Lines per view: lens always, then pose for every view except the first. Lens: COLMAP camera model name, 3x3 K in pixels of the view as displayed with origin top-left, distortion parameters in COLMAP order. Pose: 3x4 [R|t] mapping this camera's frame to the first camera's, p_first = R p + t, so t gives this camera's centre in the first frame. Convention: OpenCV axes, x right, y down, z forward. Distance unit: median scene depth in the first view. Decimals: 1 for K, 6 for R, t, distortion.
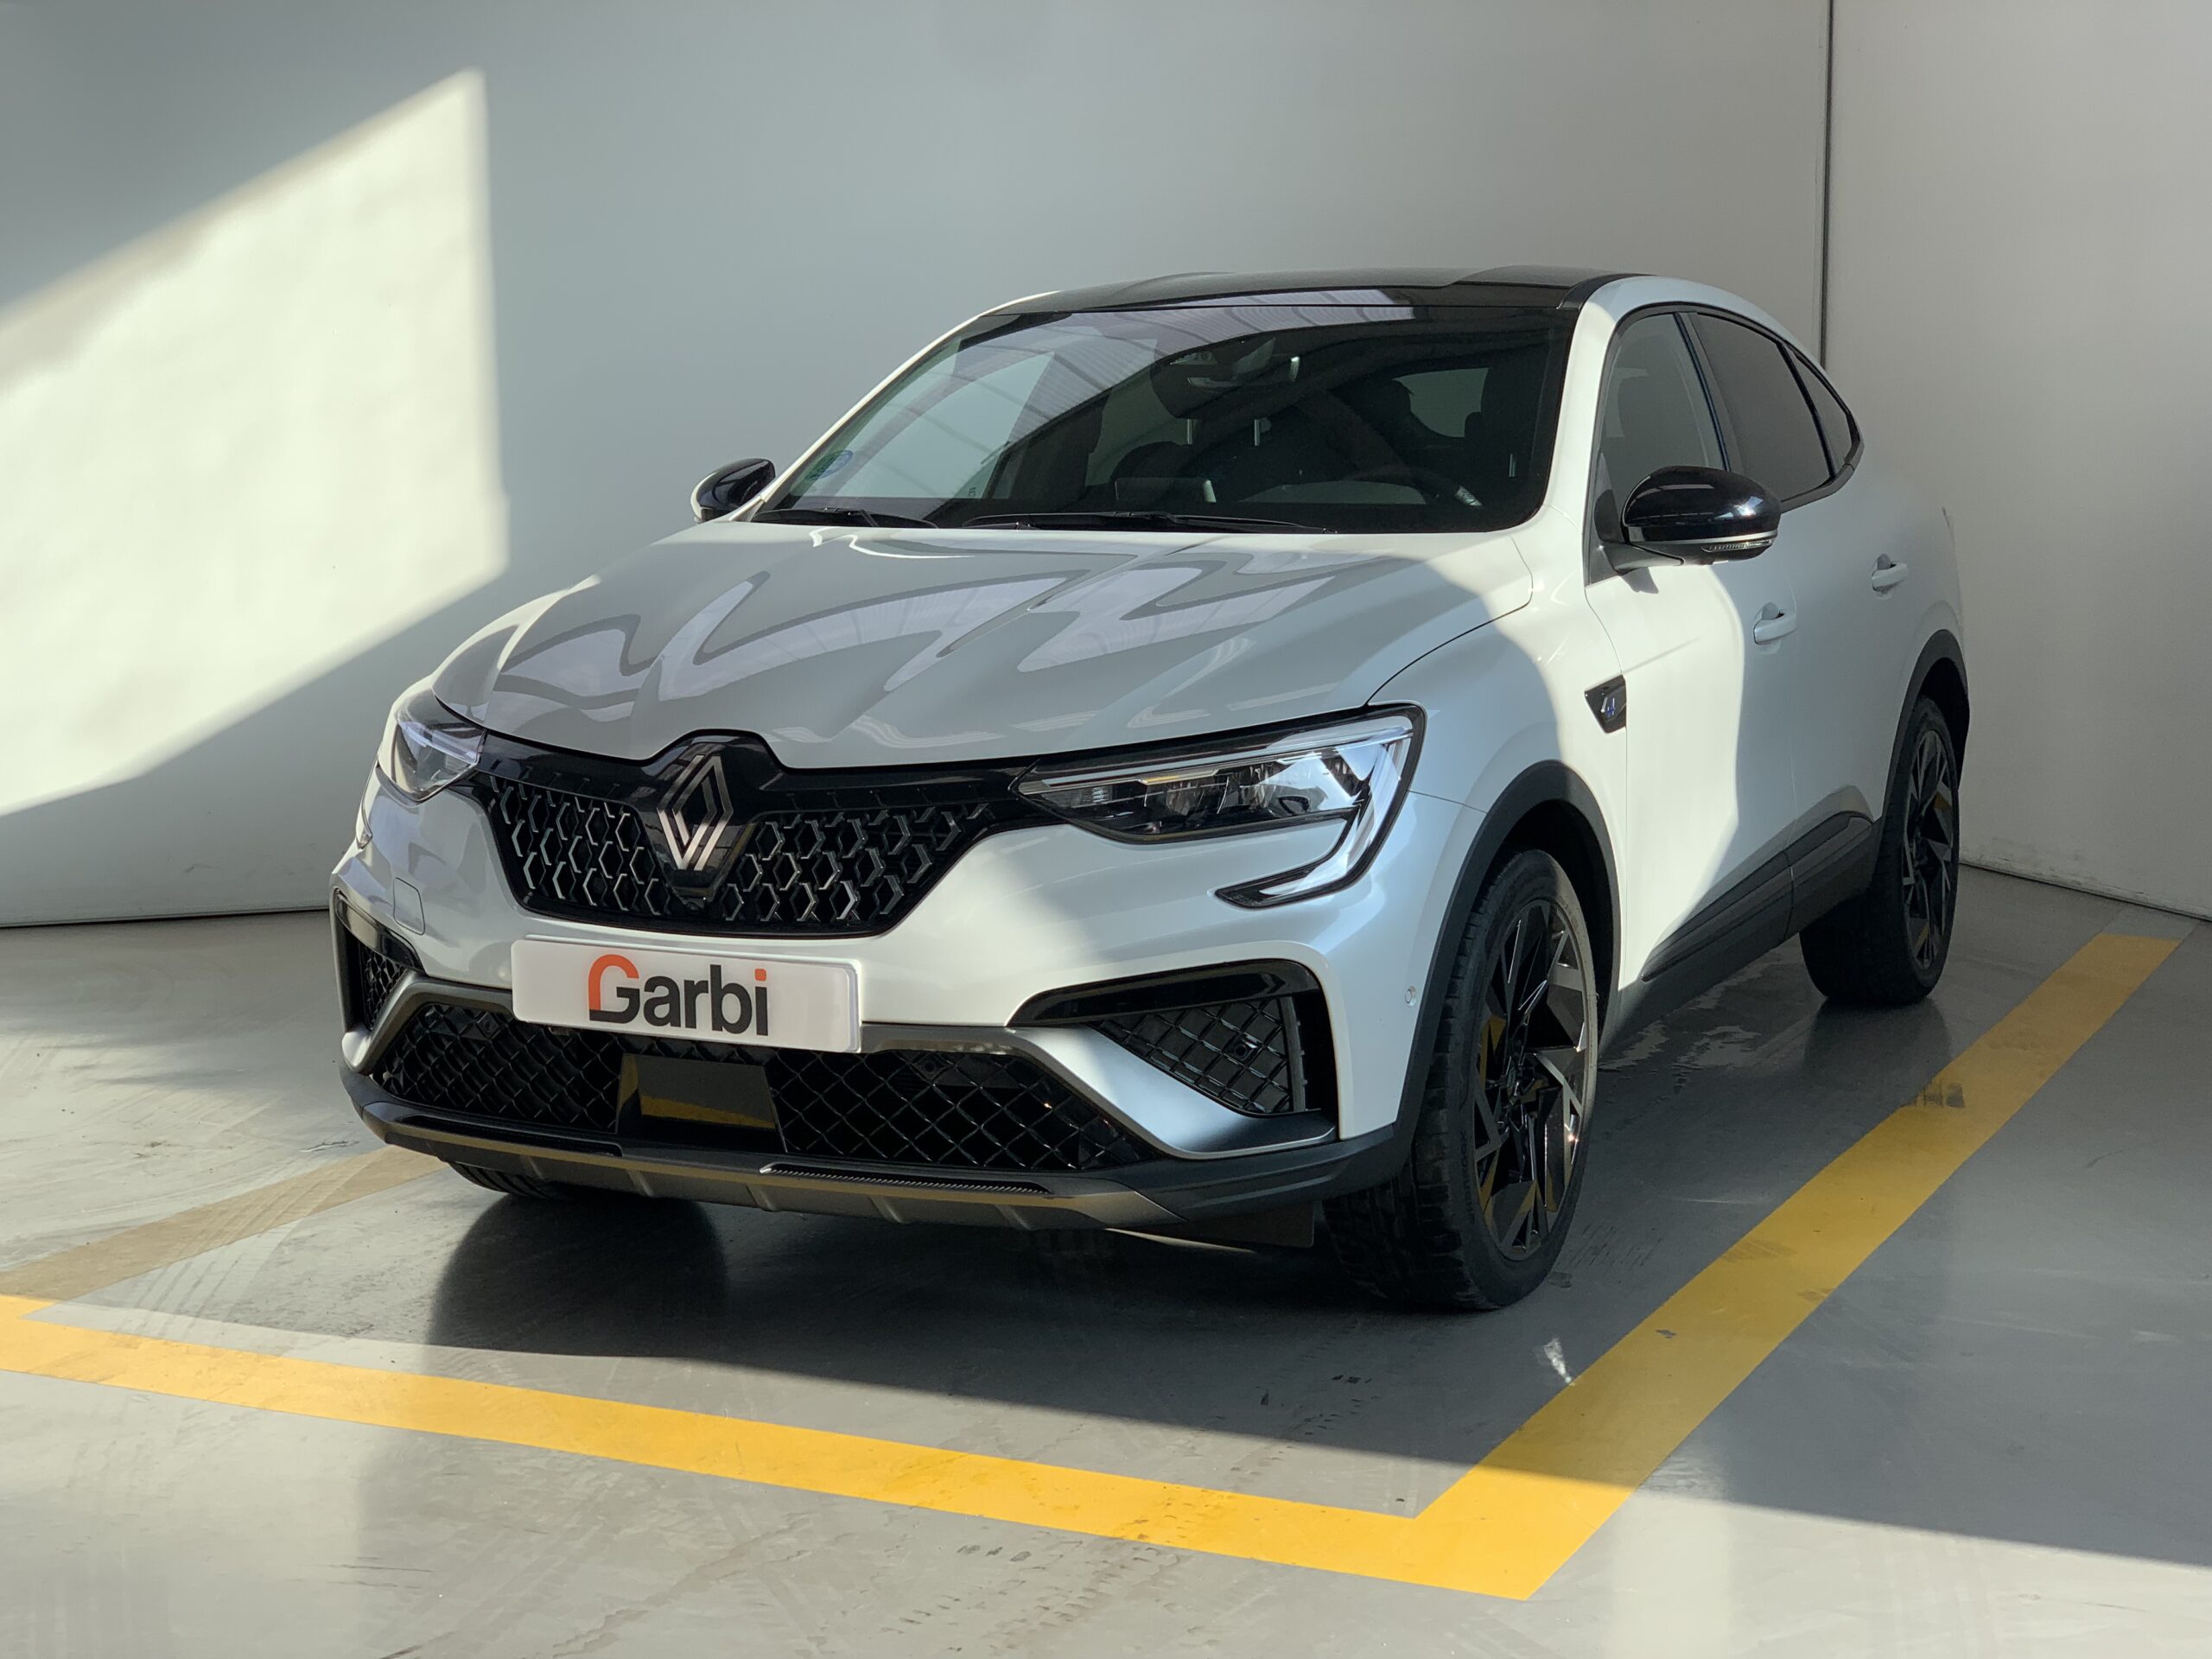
lens RADIAL K [[3277.3, 0, 1106.5], [0, 3277.3, 814.2], [0, 0, 1]] dist [0.008294, 0.000000]
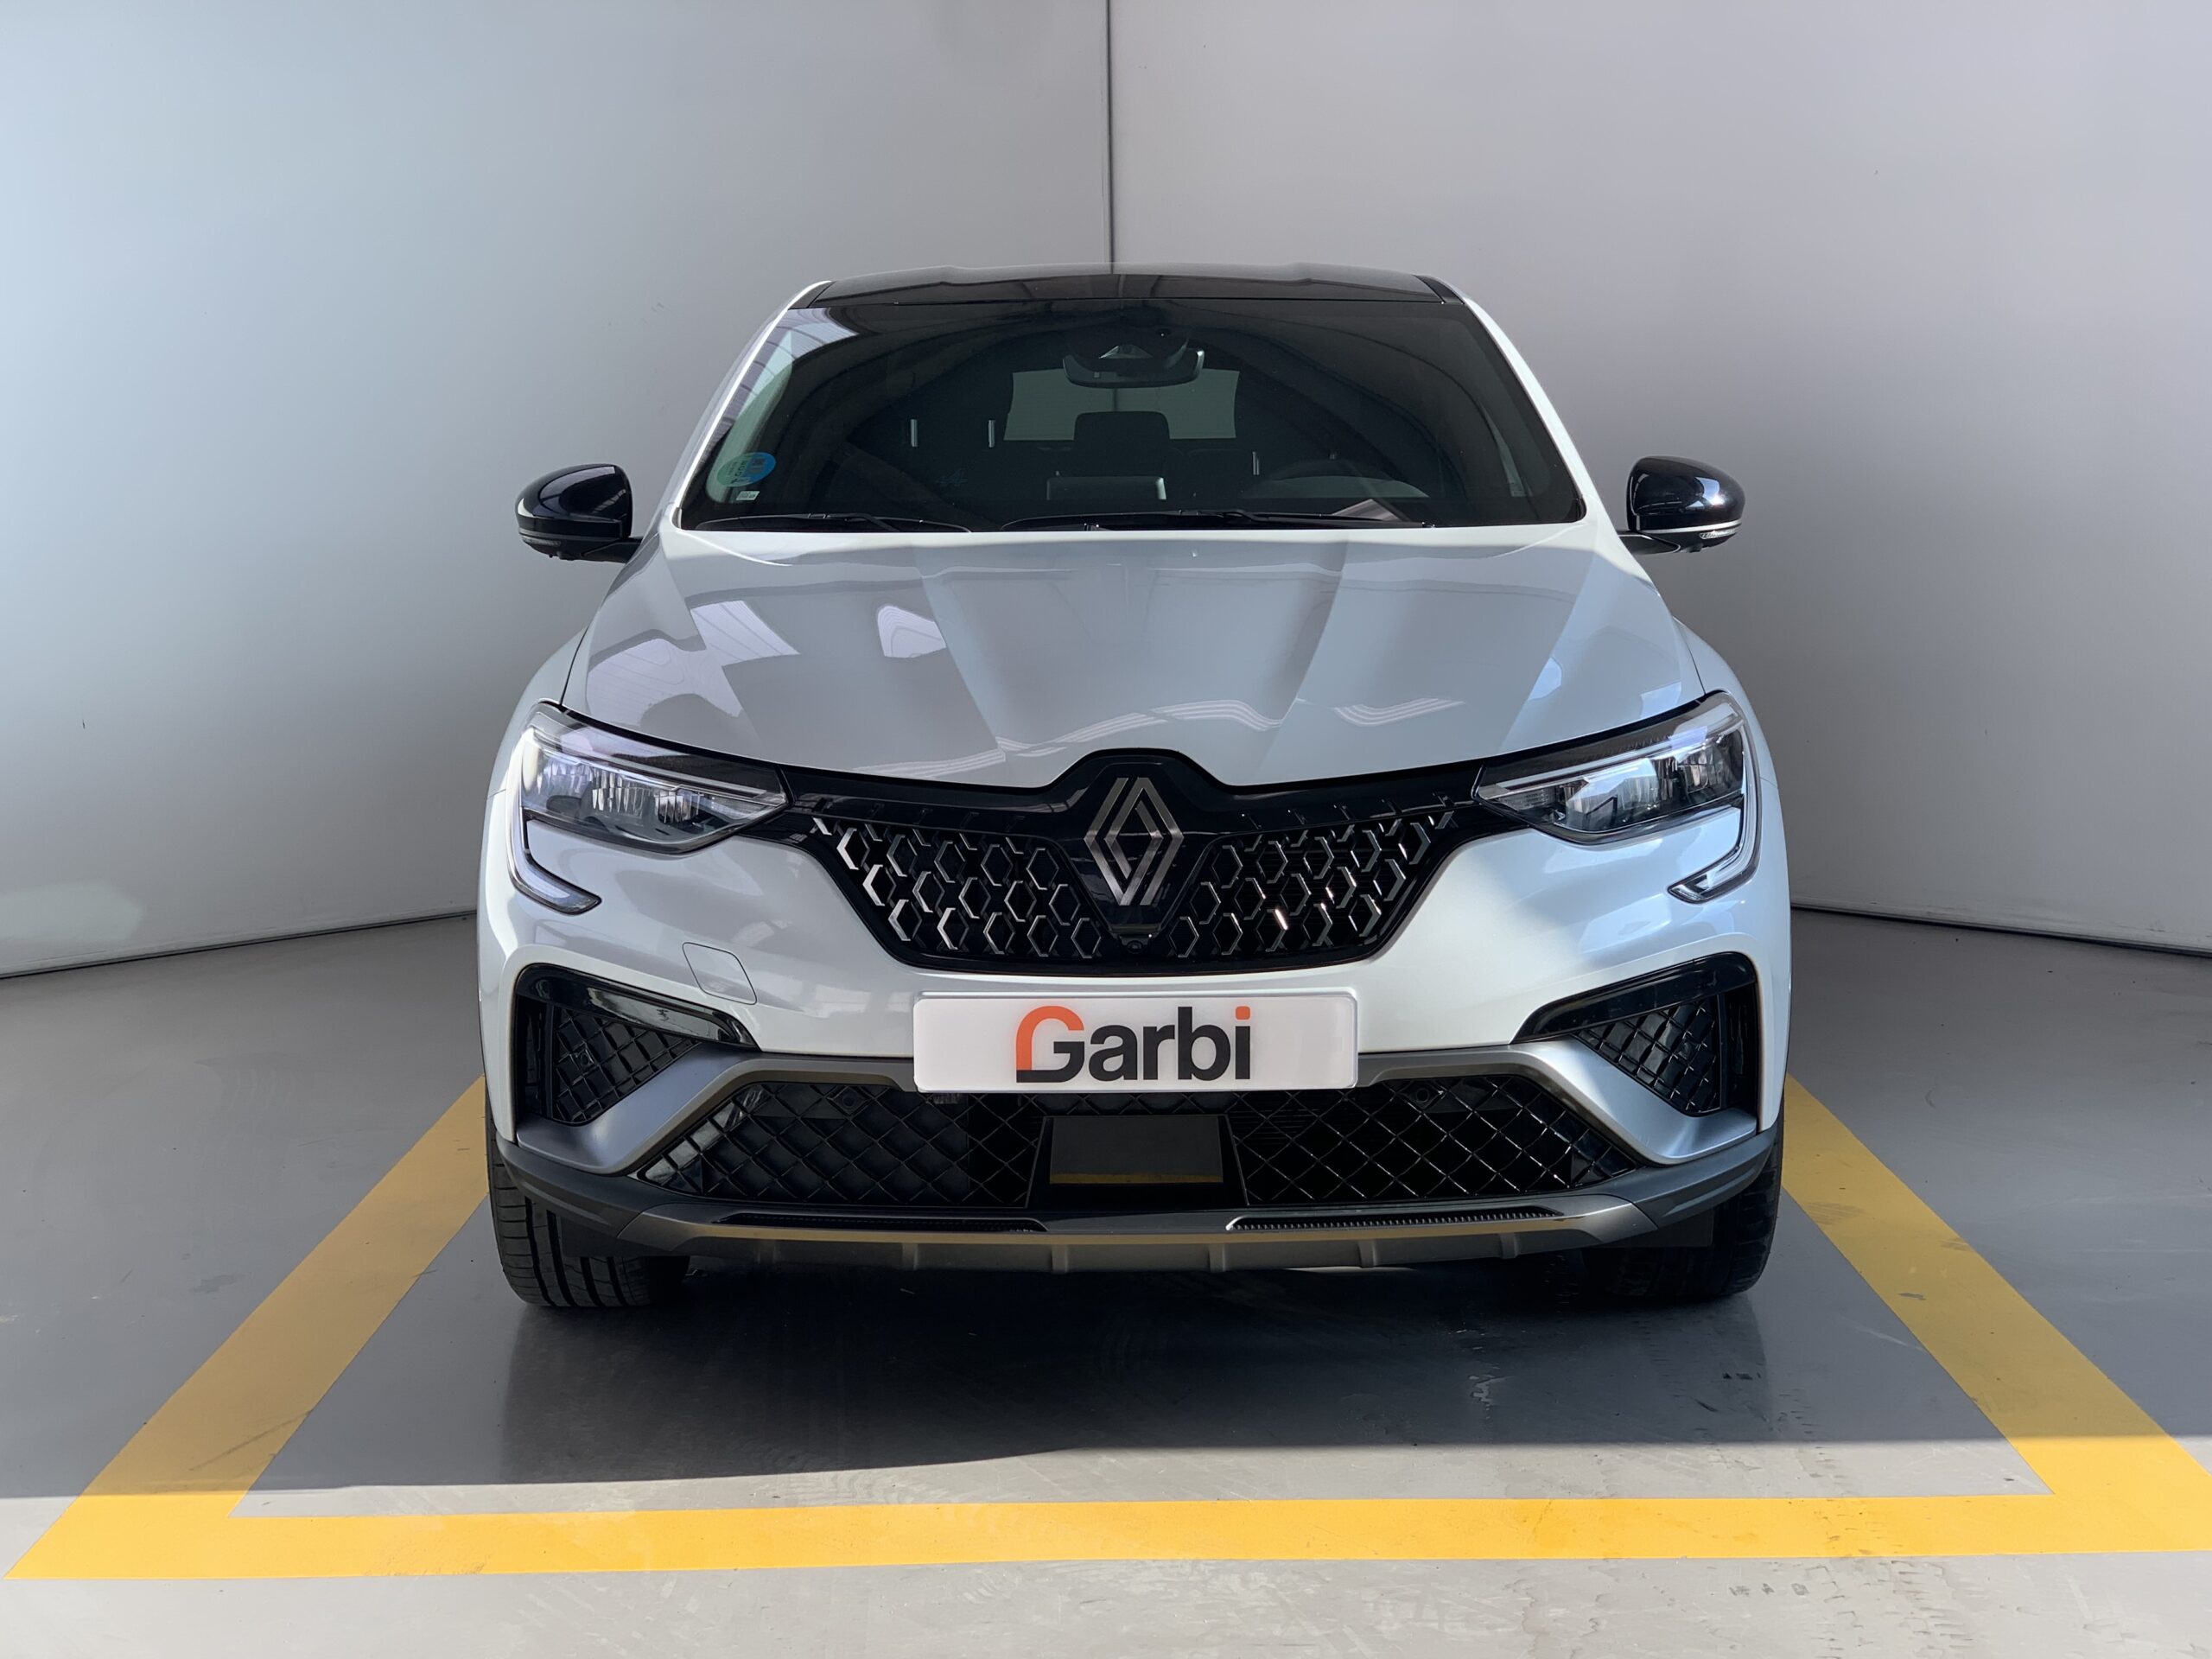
lens RADIAL K [[3277.3, 0, 1106.1], [0, 3277.3, 843.9], [0, 0, 1]] dist [0.008294, 0.000000]
pose [[0.891468, -0.059961, 0.449099, -0.540421], [0.059186, 0.998122, 0.015778, -0.014484], [-0.449201, 0.012515, 0.893343, 0.198666]]
